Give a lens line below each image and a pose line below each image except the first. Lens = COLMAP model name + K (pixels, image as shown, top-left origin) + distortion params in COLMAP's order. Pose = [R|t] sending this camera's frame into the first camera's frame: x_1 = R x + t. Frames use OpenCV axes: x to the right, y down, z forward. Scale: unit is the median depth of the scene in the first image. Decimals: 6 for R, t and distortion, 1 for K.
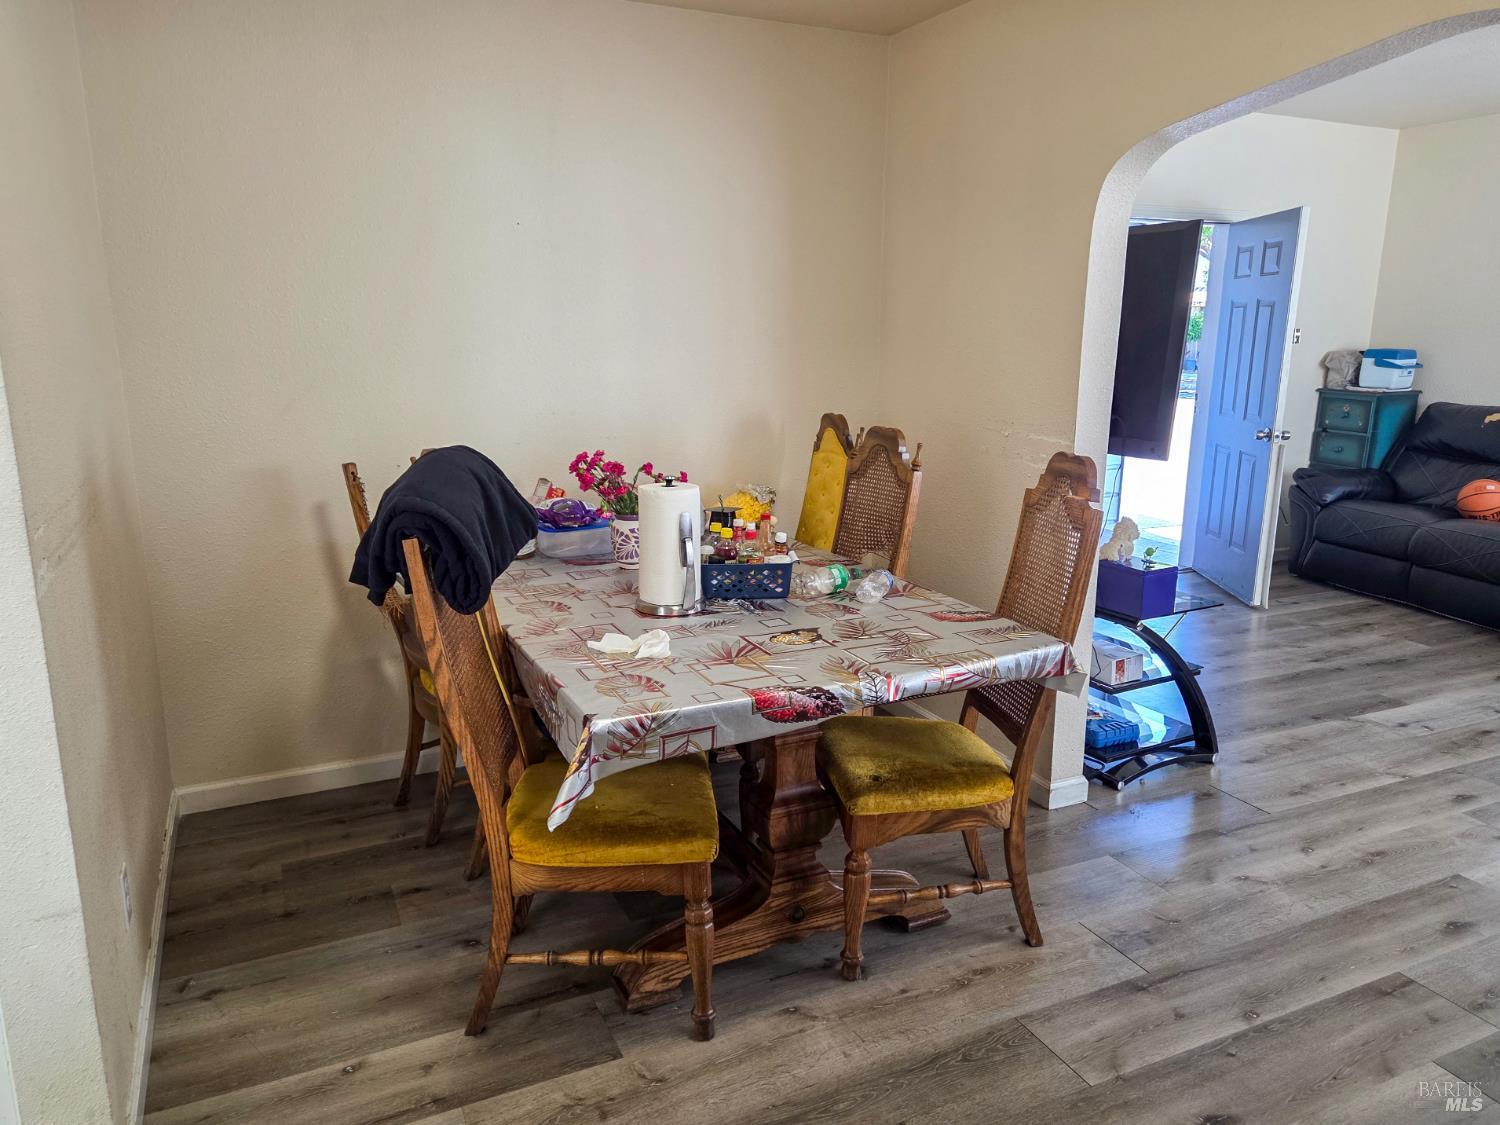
lens RADIAL K [[1049.1, 0, 757.1], [0, 1049.1, 543.8], [0, 0, 1]] dist [0.078760, -0.072881]
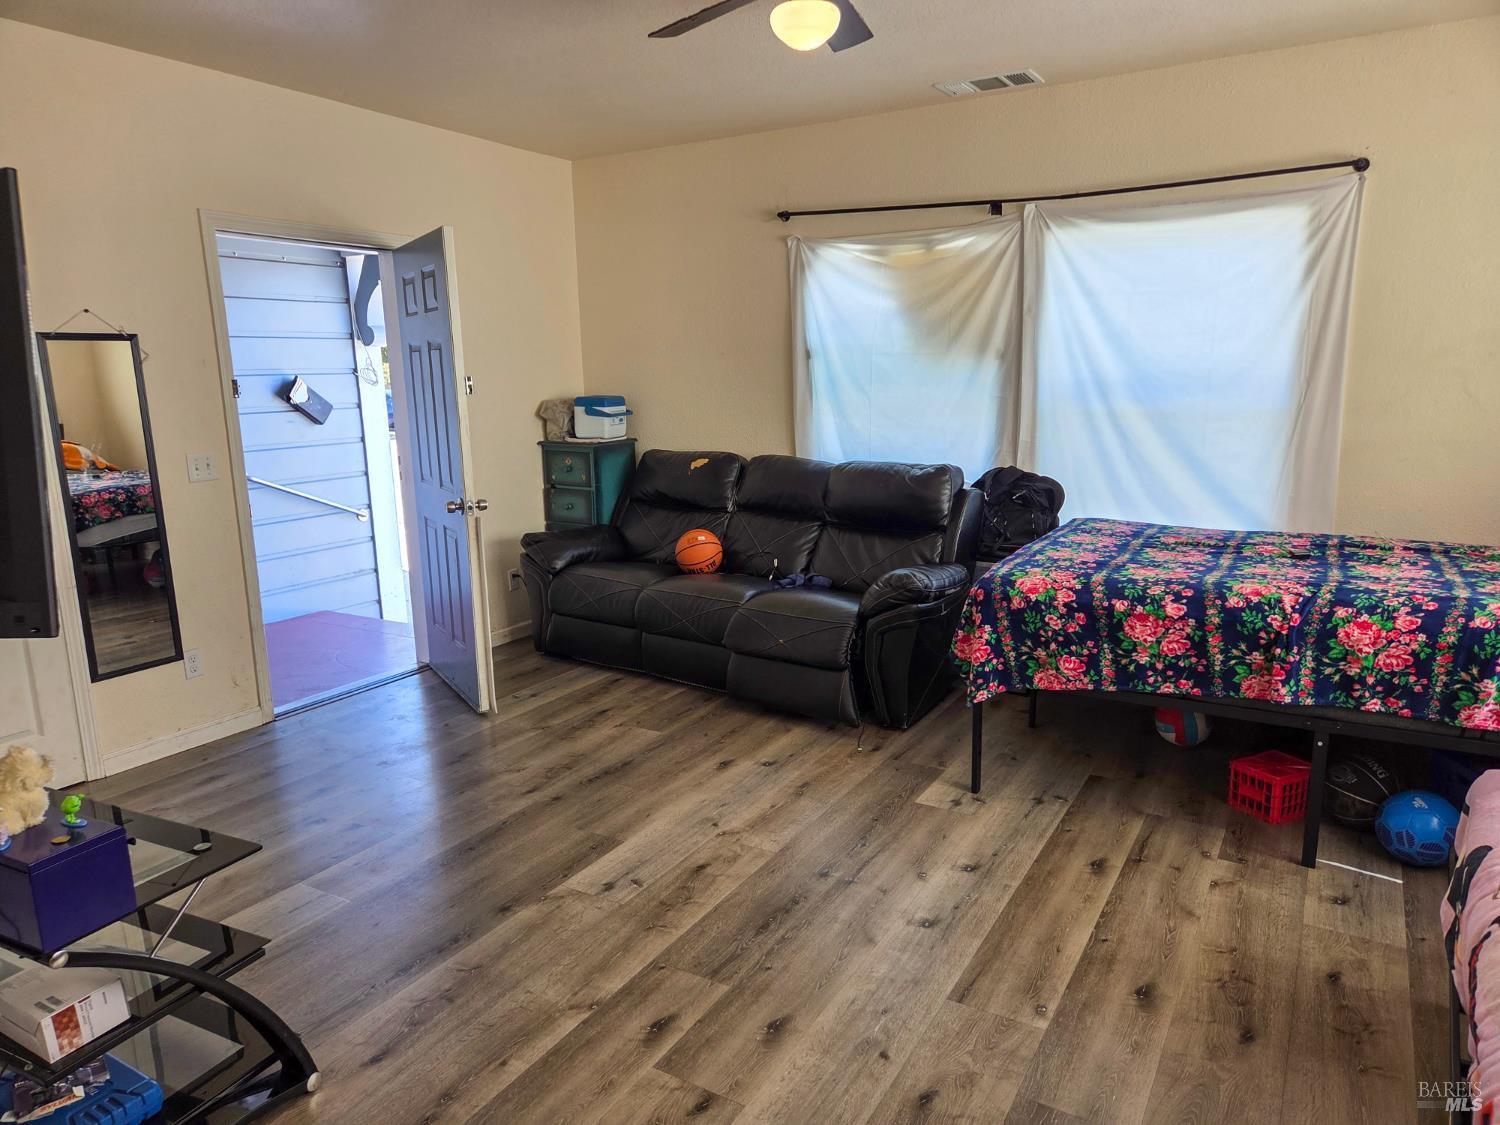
lens RADIAL K [[1049.1, 0, 757.1], [0, 1049.1, 543.8], [0, 0, 1]] dist [0.078760, -0.072881]
pose [[0.819636, -0.117866, 0.560629, 0.197405], [0.143468, 0.989654, -0.001686, -0.037776], [-0.554630, 0.081814, 0.828065, 0.197518]]
